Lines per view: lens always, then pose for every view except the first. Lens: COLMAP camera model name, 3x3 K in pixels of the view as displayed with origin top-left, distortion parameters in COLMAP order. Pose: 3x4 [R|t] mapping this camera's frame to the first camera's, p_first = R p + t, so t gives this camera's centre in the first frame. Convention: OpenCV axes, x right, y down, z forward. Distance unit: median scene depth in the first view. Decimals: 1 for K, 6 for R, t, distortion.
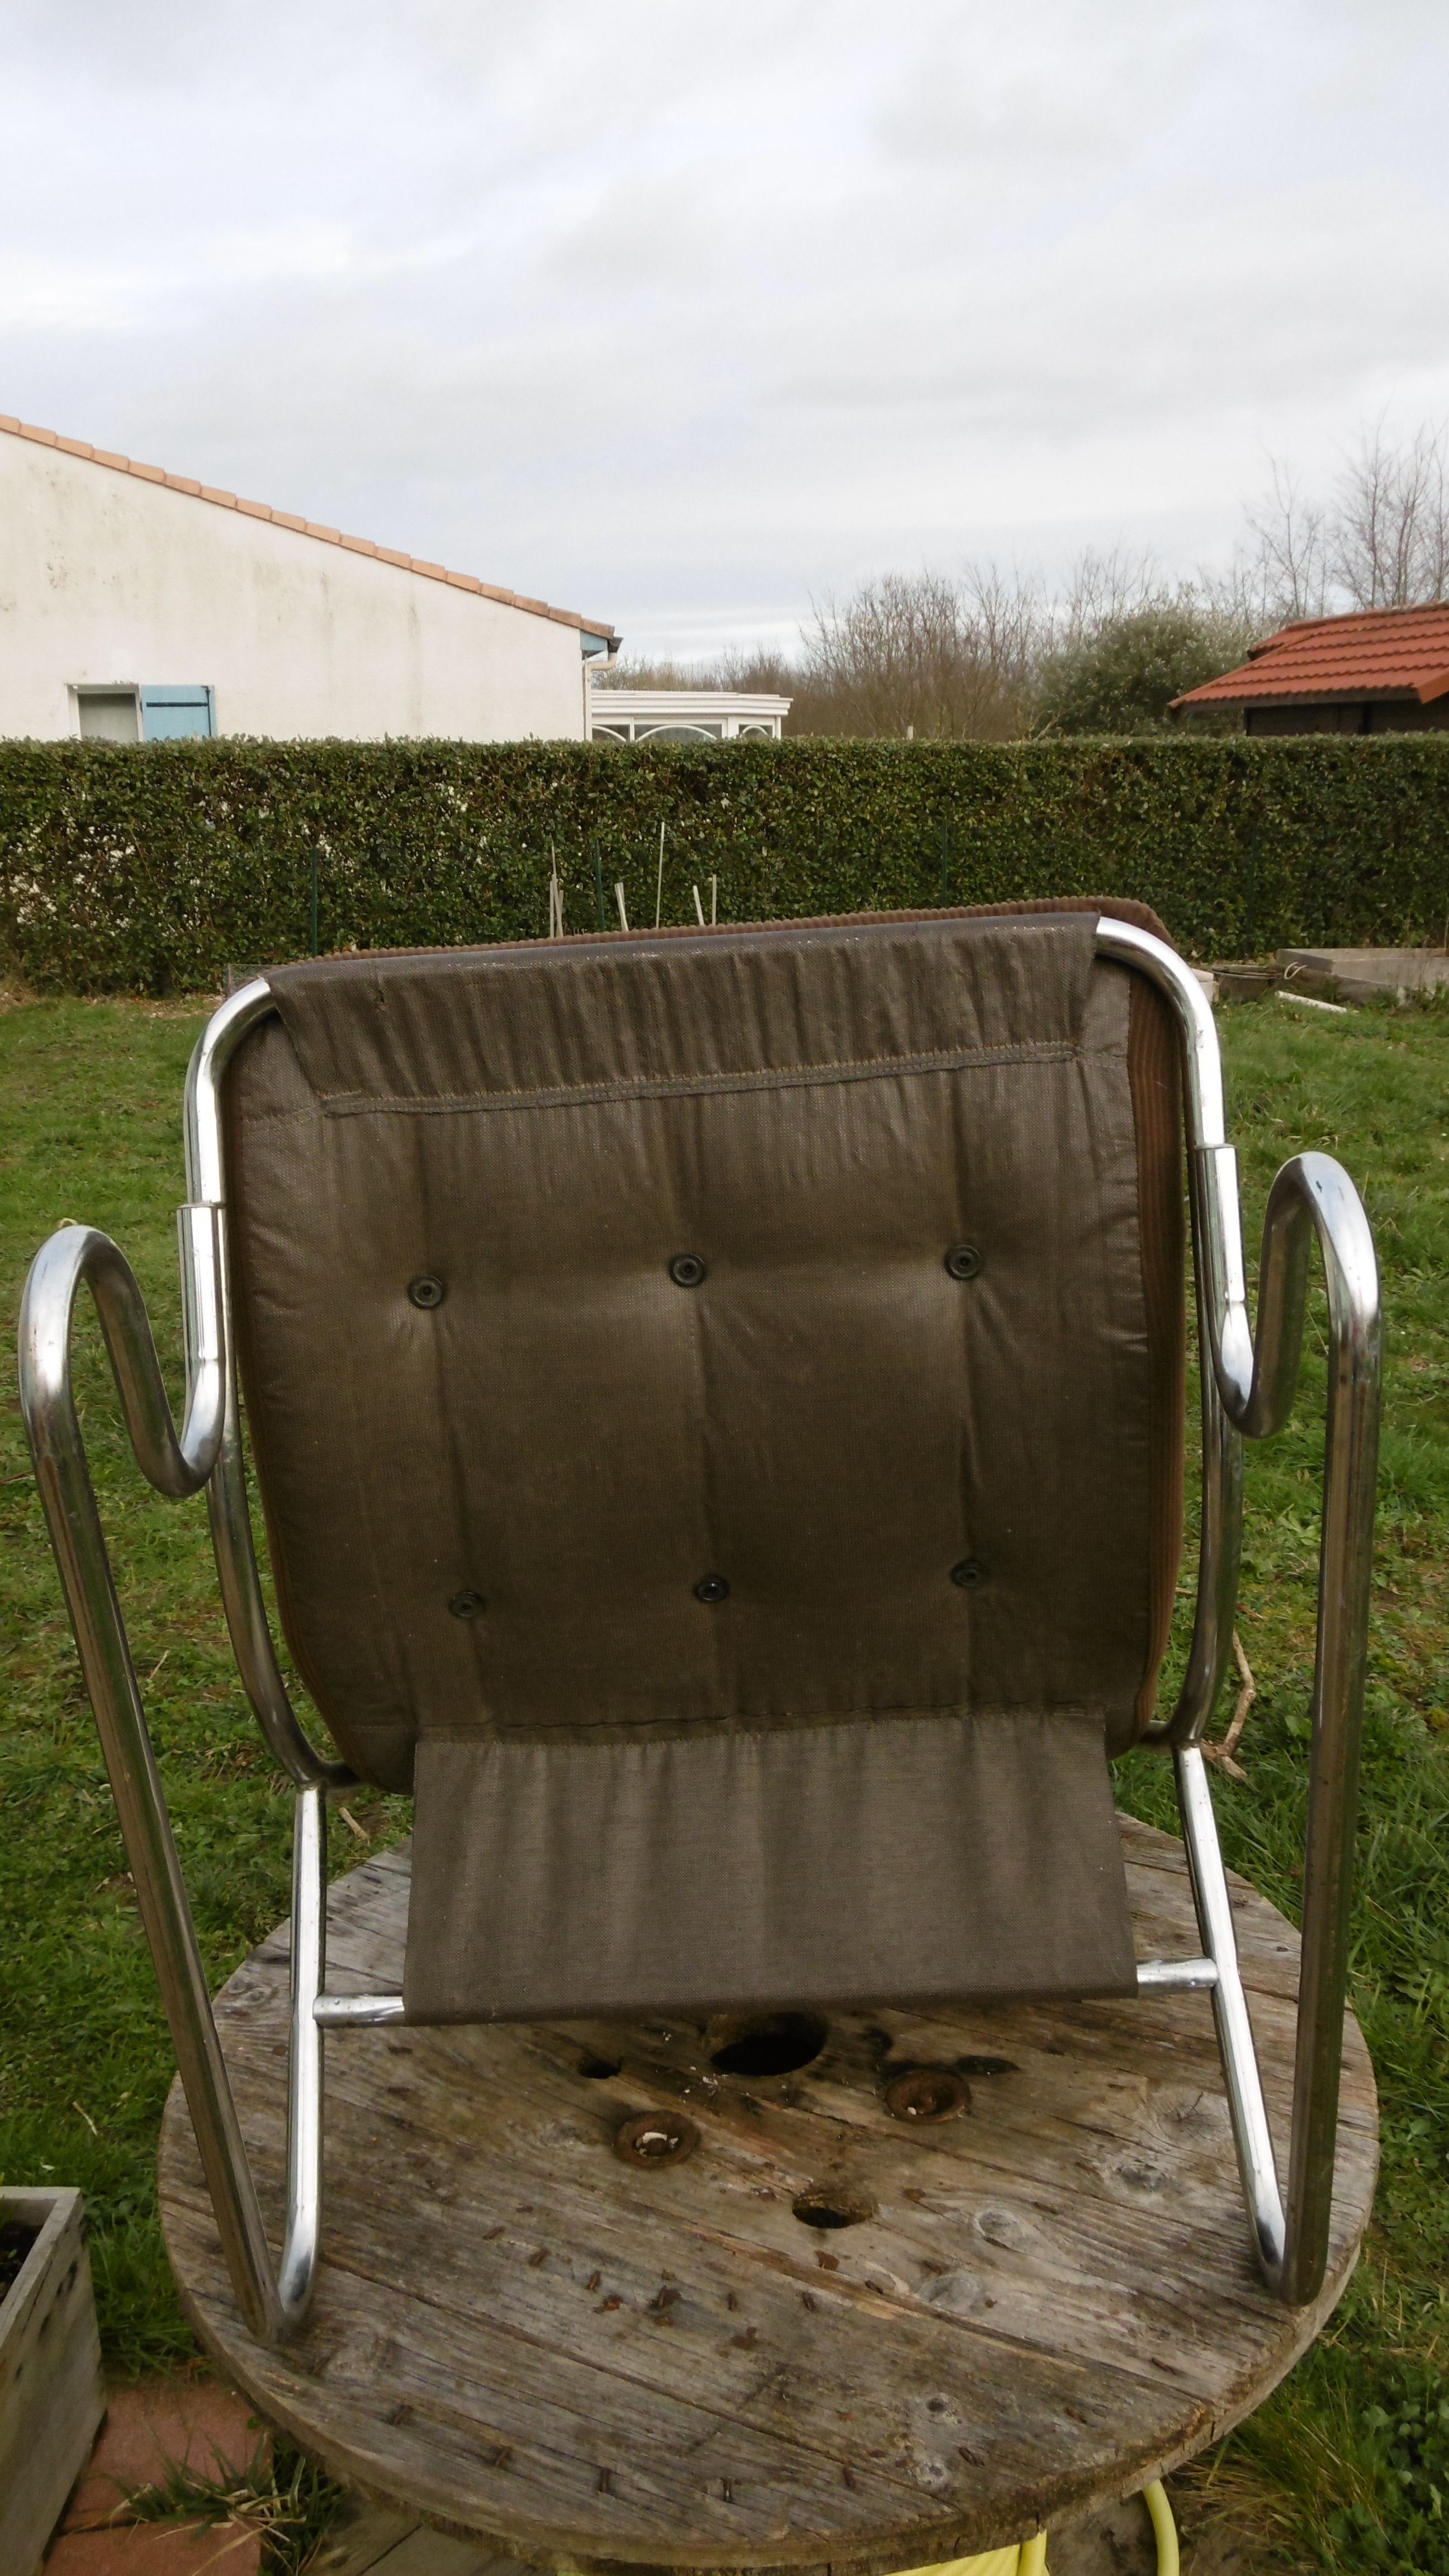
lens RADIAL K [[2080.5, 0, 711.4], [0, 2080.5, 1270.7], [0, 0, 1]] dist [-0.009422, 0.005586]
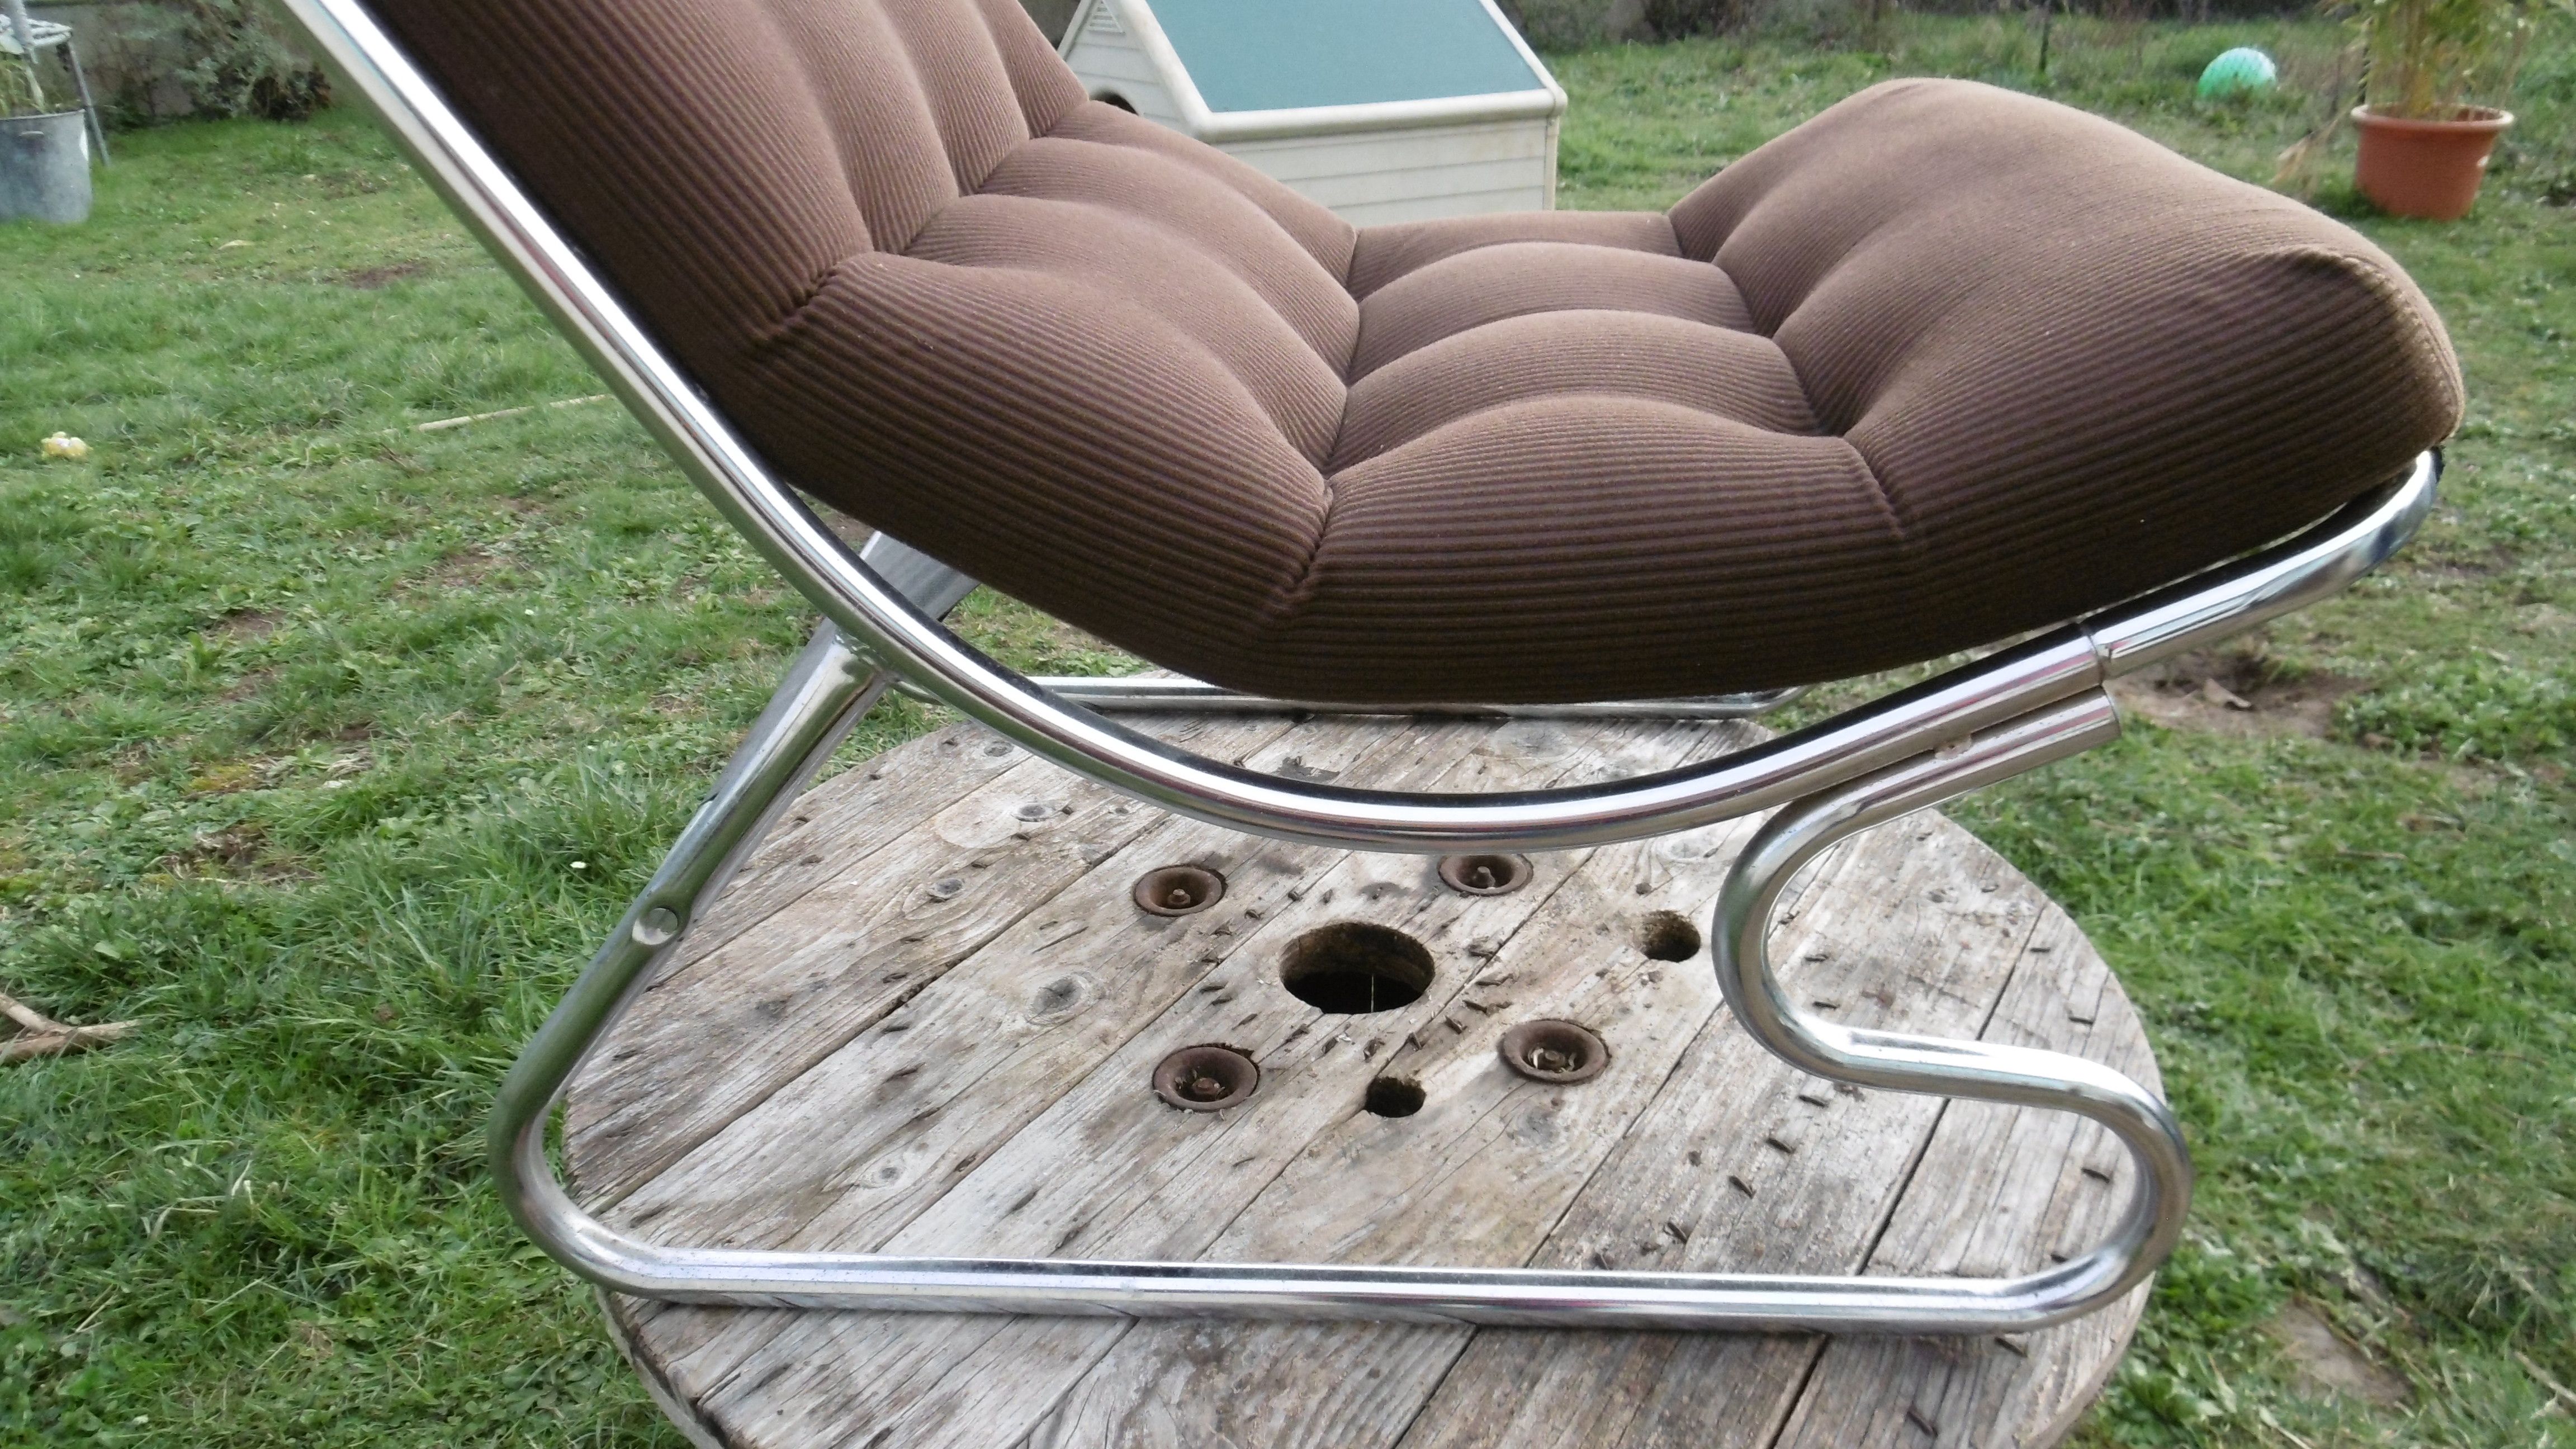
lens RADIAL K [[1836.9, 0, 1282.6], [0, 1836.9, 721.9], [0, 0, 1]] dist [-0.005823, 0.003118]
pose [[0.061211, -0.384787, 0.920973, -0.611704], [0.265549, 0.895727, 0.356590, 0.032189], [-0.962152, 0.222737, 0.157008, 0.946024]]
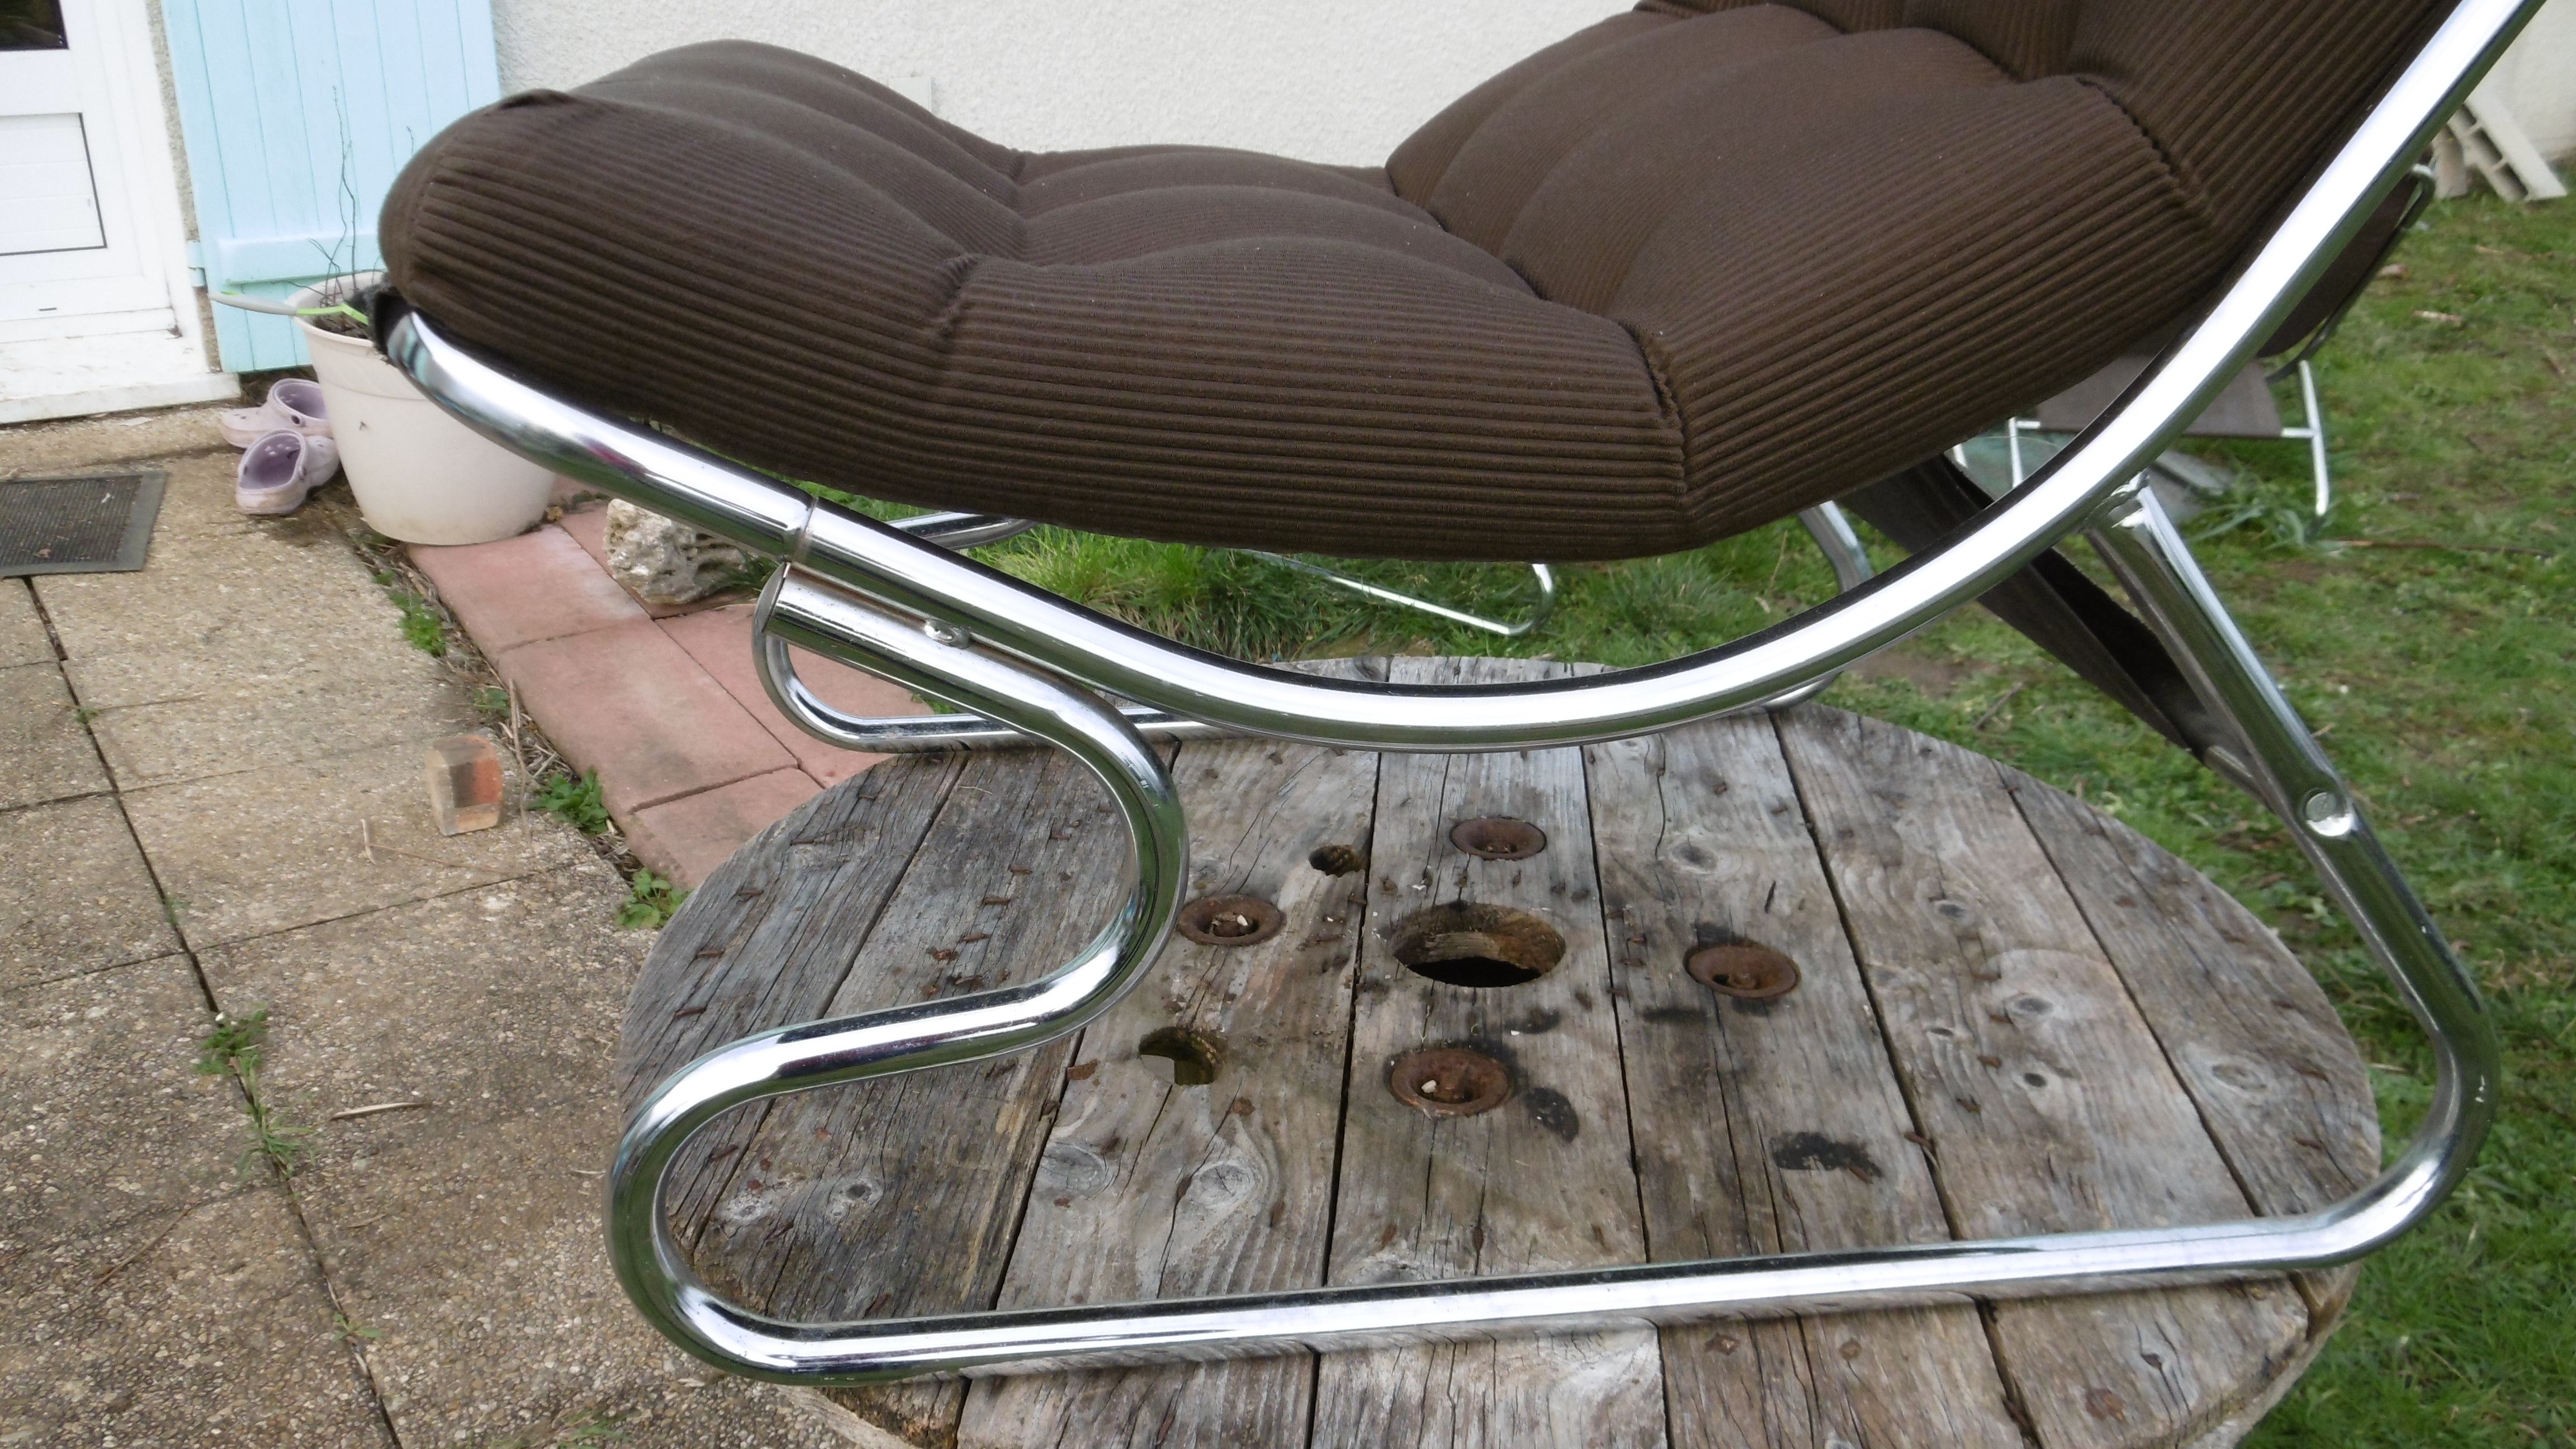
lens RADIAL K [[2111.5, 0, 1285.0], [0, 2111.5, 765.0], [0, 0, 1]] dist [-0.003092, -0.002385]
pose [[0.415666, 0.418969, -0.807271, 0.587690], [-0.274037, 0.904027, 0.328083, 0.097772], [0.867252, 0.084849, 0.490586, 0.613711]]
